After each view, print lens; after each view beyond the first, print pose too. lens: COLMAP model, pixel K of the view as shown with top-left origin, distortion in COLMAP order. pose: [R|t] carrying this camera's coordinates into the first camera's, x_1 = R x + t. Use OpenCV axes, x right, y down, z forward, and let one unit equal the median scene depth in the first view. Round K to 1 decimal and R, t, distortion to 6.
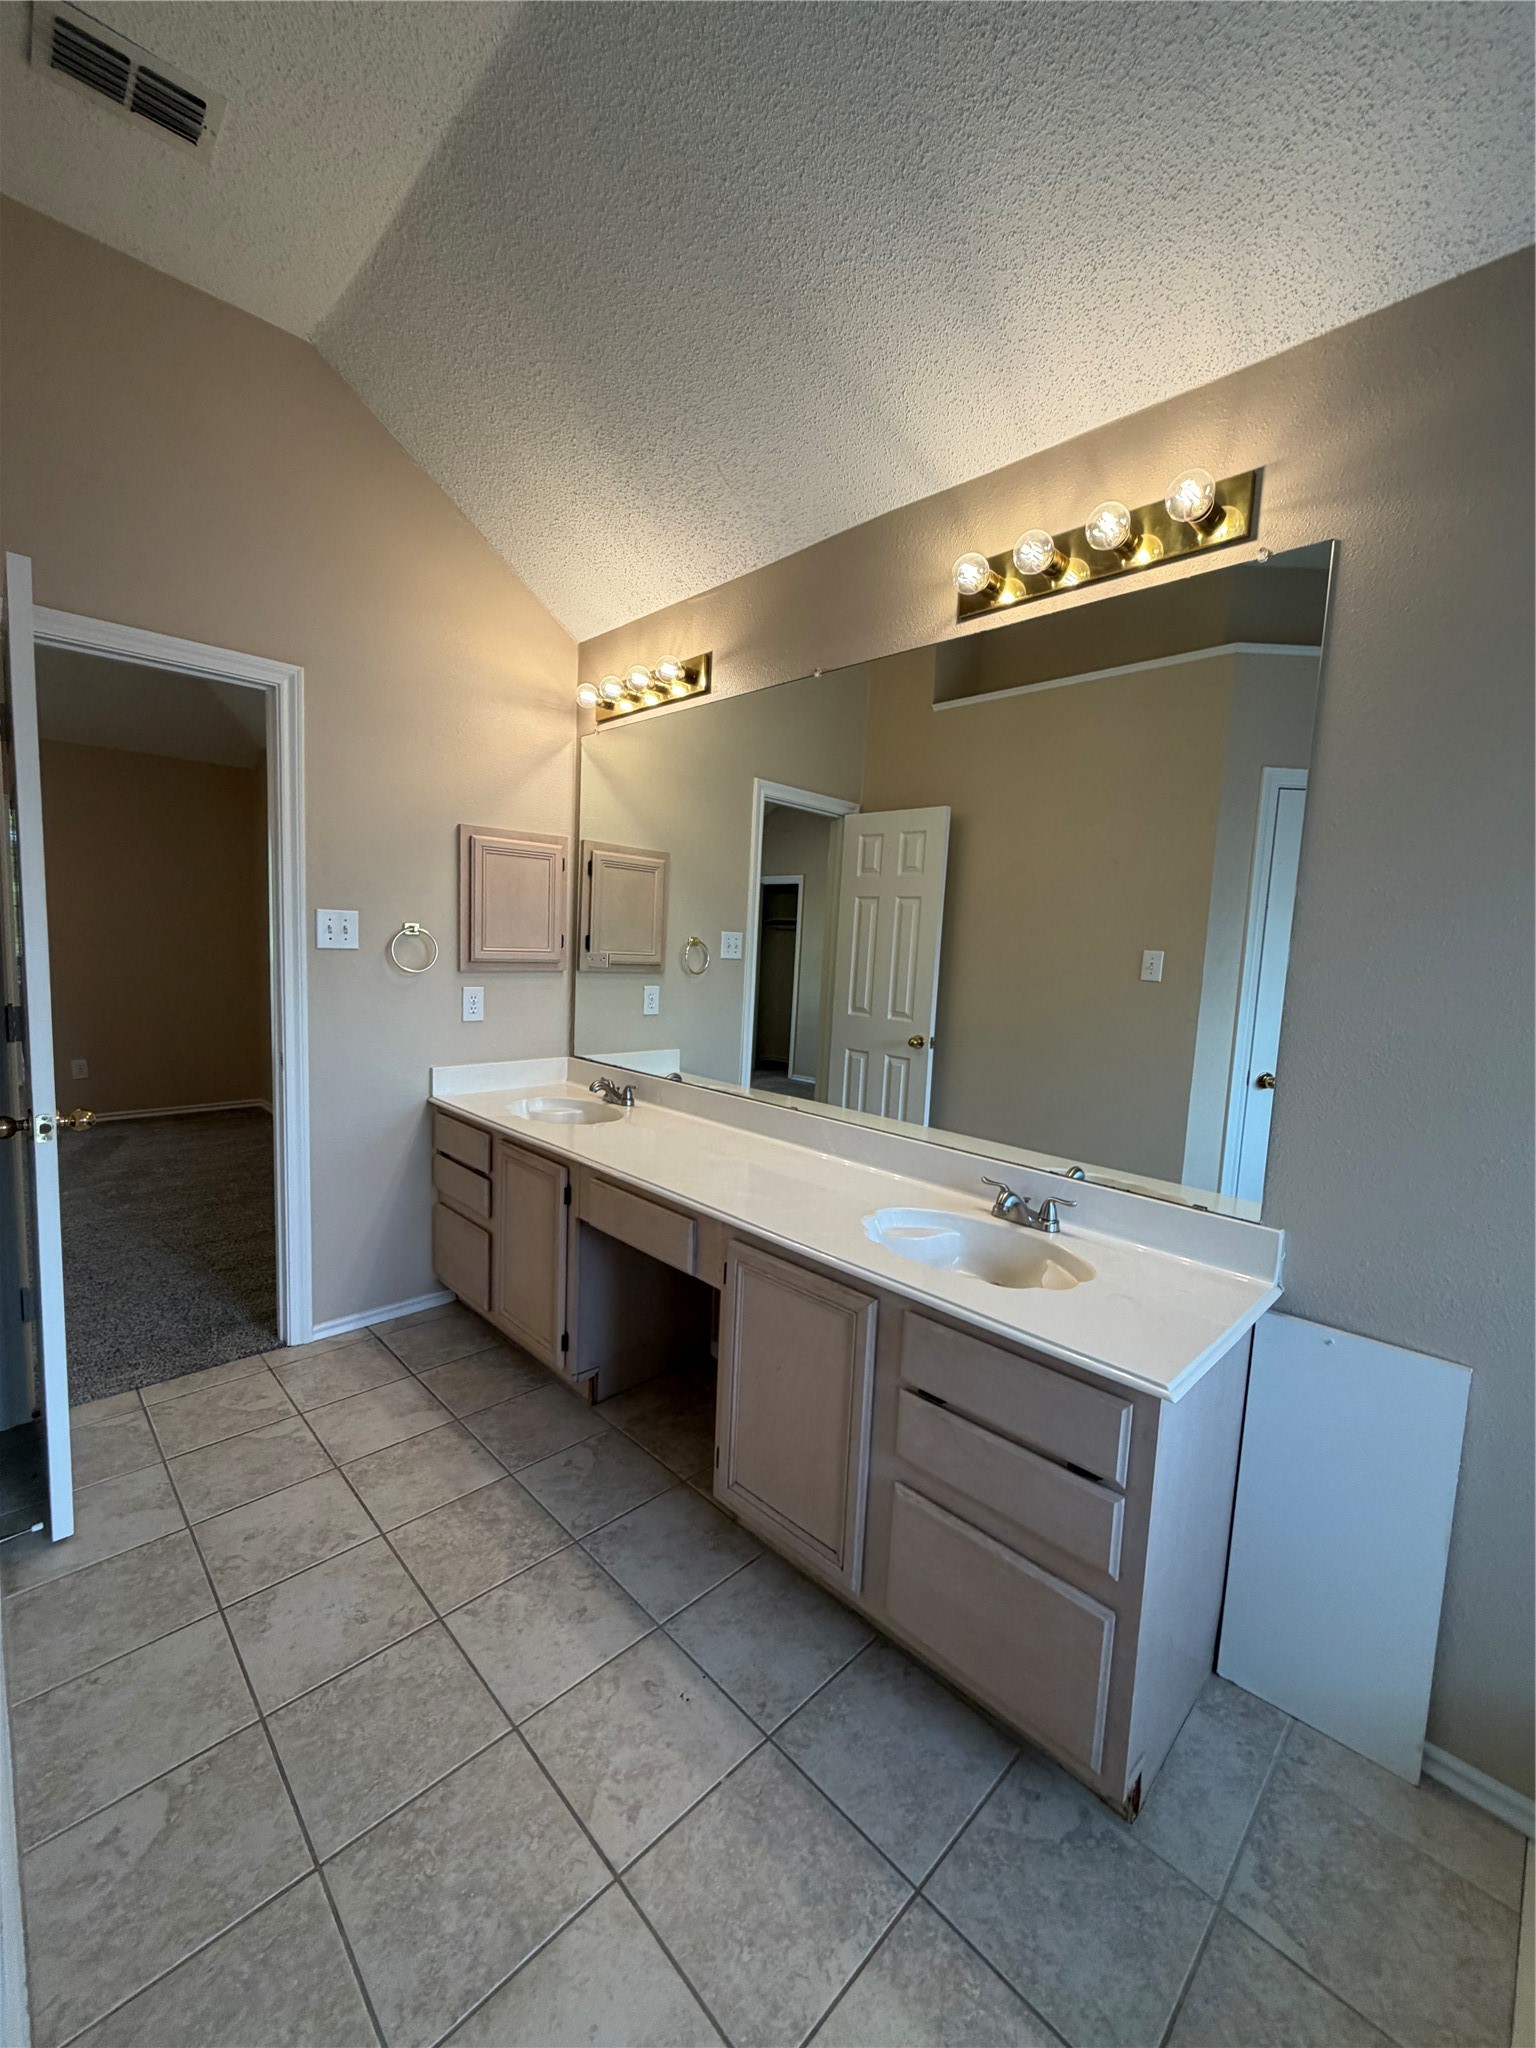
lens RADIAL K [[818.9, 0, 763.6], [0, 818.9, 1019.2], [0, 0, 1]] dist [0.002451, -0.000080]
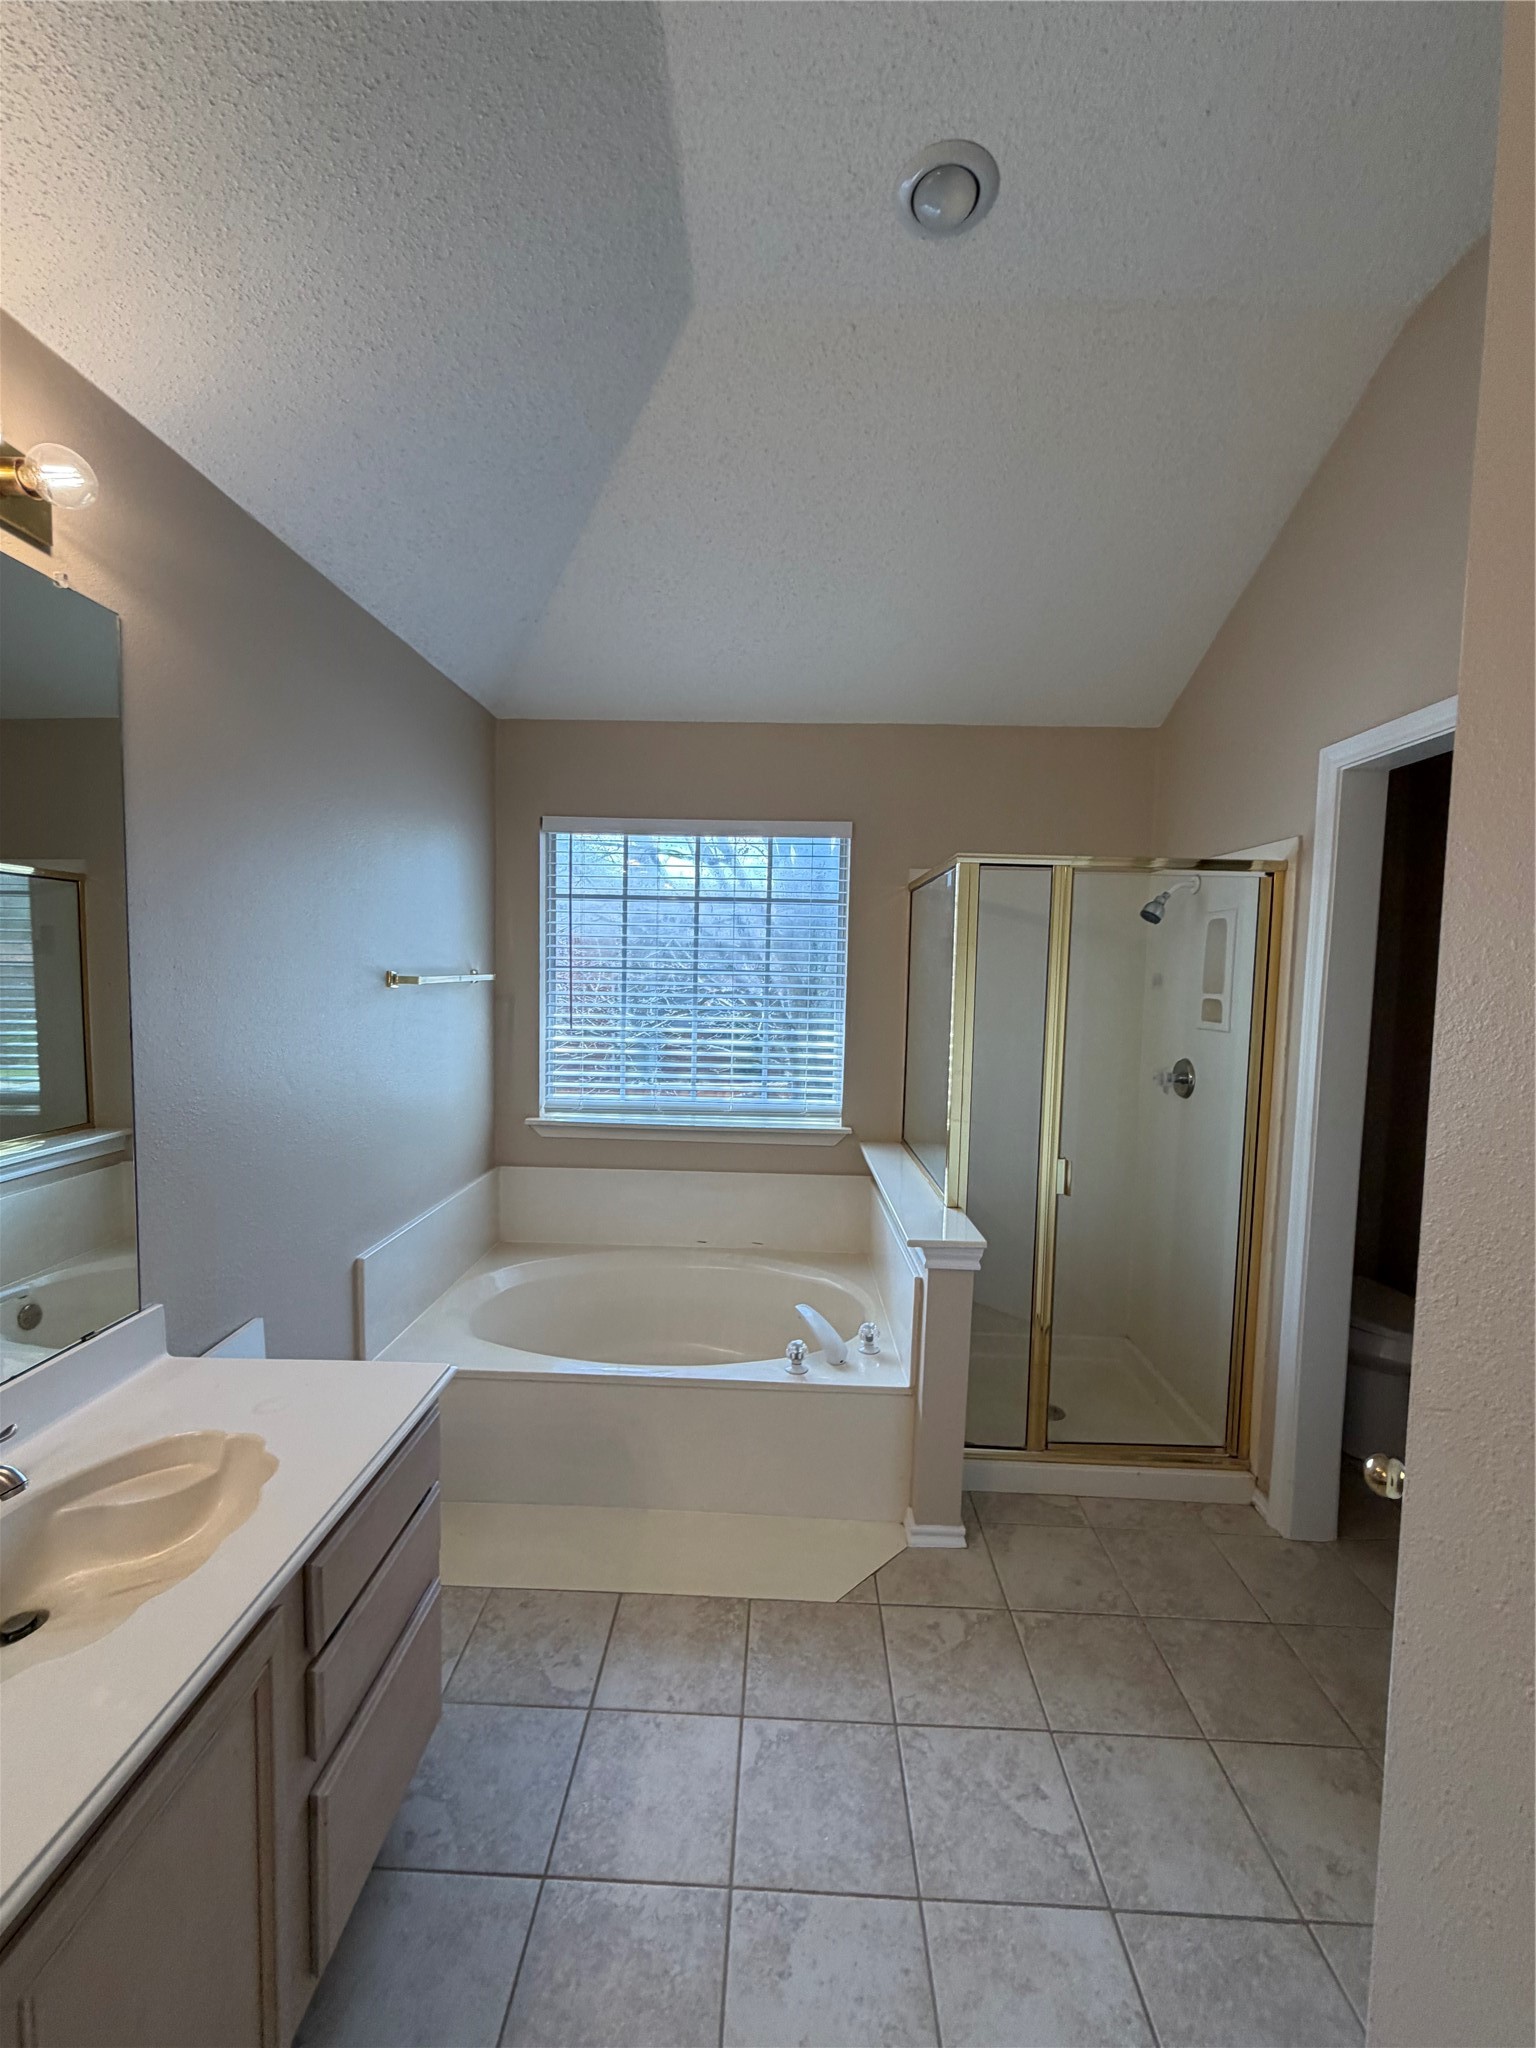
lens RADIAL K [[818.9, 0, 767.8], [0, 818.9, 1029.2], [0, 0, 1]] dist [0.002451, -0.000080]
pose [[-0.696722, -0.103197, 0.709879, -0.723329], [0.025526, 0.985405, 0.168303, -0.284991], [-0.716887, 0.135381, -0.683919, 1.411499]]
